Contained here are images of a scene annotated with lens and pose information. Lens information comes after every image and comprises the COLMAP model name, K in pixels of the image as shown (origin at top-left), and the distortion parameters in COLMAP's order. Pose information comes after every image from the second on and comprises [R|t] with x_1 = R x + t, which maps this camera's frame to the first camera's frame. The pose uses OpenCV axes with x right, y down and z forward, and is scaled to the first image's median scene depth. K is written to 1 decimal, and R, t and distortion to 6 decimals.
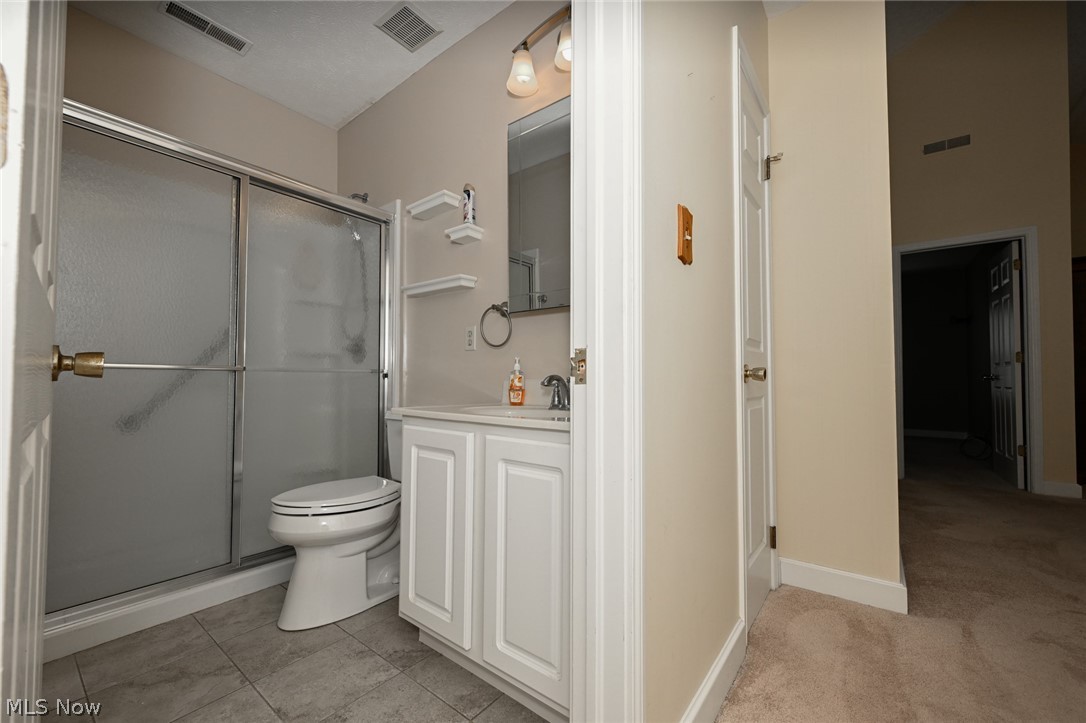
lens RADIAL K [[432.7, 0, 542.4], [0, 432.7, 367.3], [0, 0, 1]] dist [-0.000151, -0.000215]
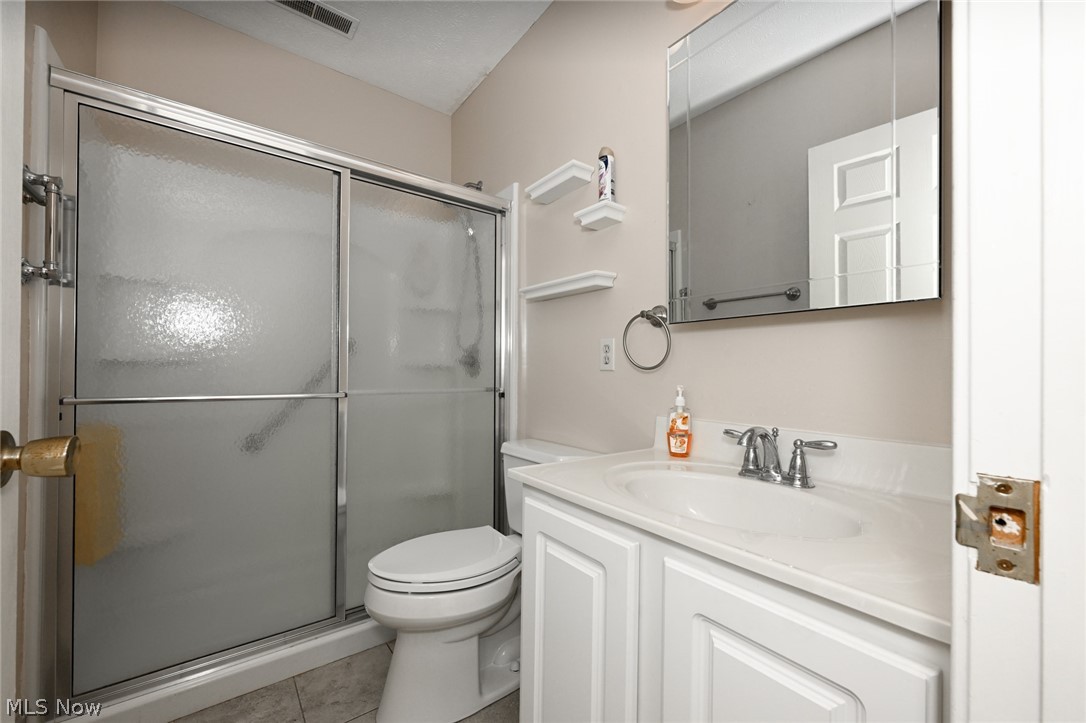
lens RADIAL K [[432.7, 0, 542.4], [0, 432.7, 367.3], [0, 0, 1]] dist [-0.000151, -0.000215]
pose [[0.966039, 0.002812, -0.258379, -0.084038], [0.002819, 0.999767, 0.021421, -0.063934], [0.258379, -0.021422, 0.965806, 0.251361]]
